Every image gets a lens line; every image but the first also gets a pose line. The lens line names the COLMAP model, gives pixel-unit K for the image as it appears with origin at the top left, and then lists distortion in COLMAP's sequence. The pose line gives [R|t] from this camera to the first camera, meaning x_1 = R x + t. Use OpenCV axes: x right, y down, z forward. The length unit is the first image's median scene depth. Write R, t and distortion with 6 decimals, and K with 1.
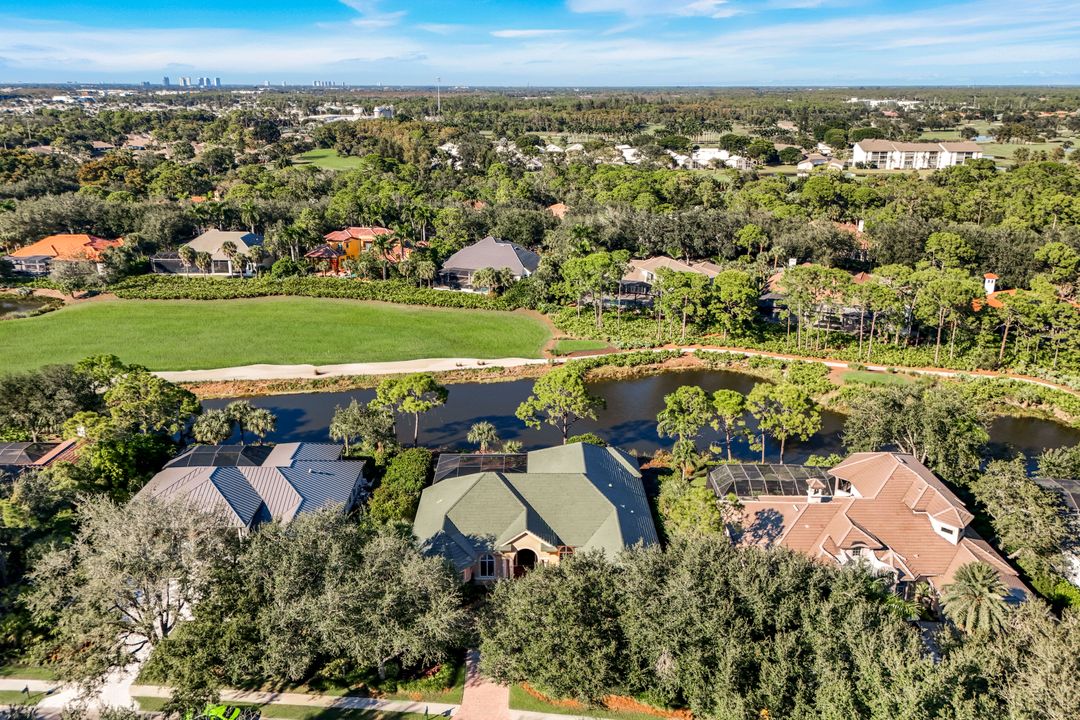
lens RADIAL K [[815.7, 0, 526.1], [0, 815.7, 330.1], [0, 0, 1]] dist [0.089860, -0.087354]
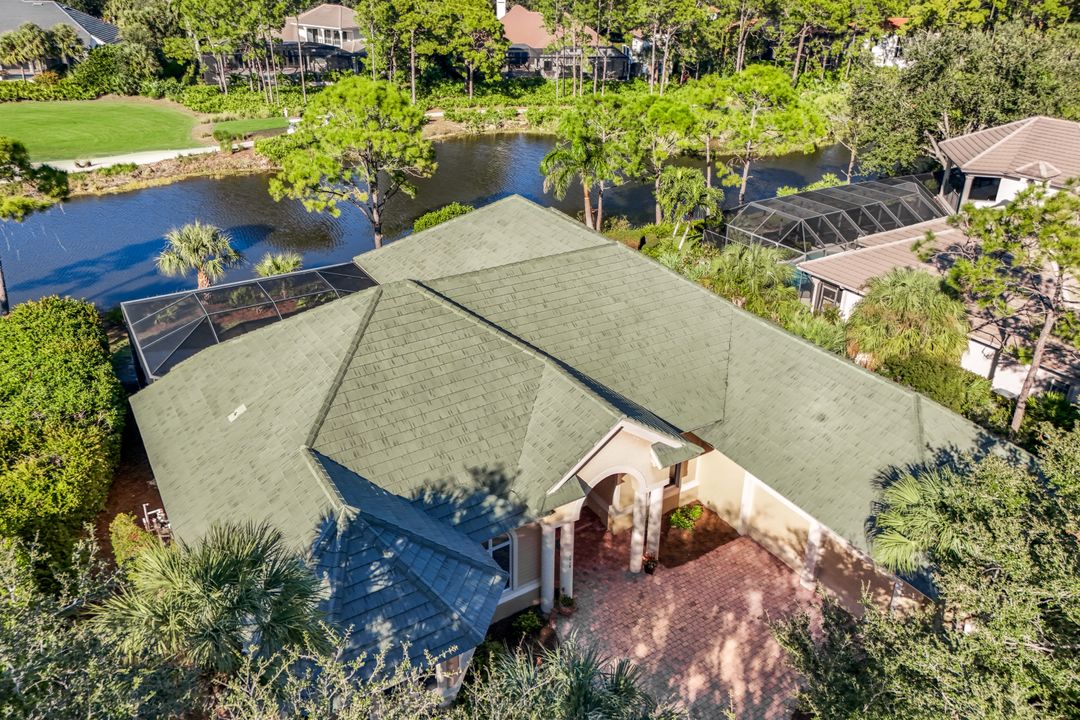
lens RADIAL K [[832.4, 0, 542.7], [0, 832.4, 328.0], [0, 0, 1]] dist [0.006848, -0.000888]
pose [[0.847700, -0.212143, 0.486210, -0.112594], [0.134884, 0.972629, 0.189209, 0.103019], [-0.513041, -0.094811, 0.853112, 0.516800]]
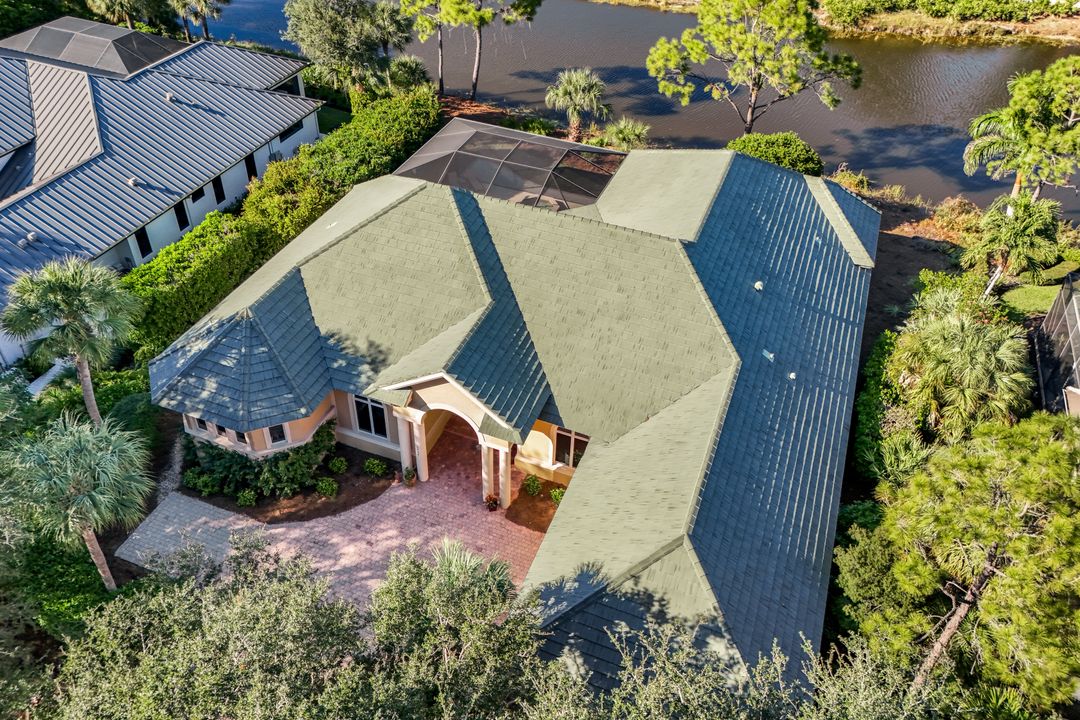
lens RADIAL K [[815.7, 0, 526.1], [0, 815.7, 330.1], [0, 0, 1]] dist [0.089860, -0.087354]
pose [[0.929600, 0.255084, -0.266038, 0.082081], [-0.131481, 0.903830, 0.407190, 0.055070], [0.344321, -0.343545, 0.873739, 0.483652]]
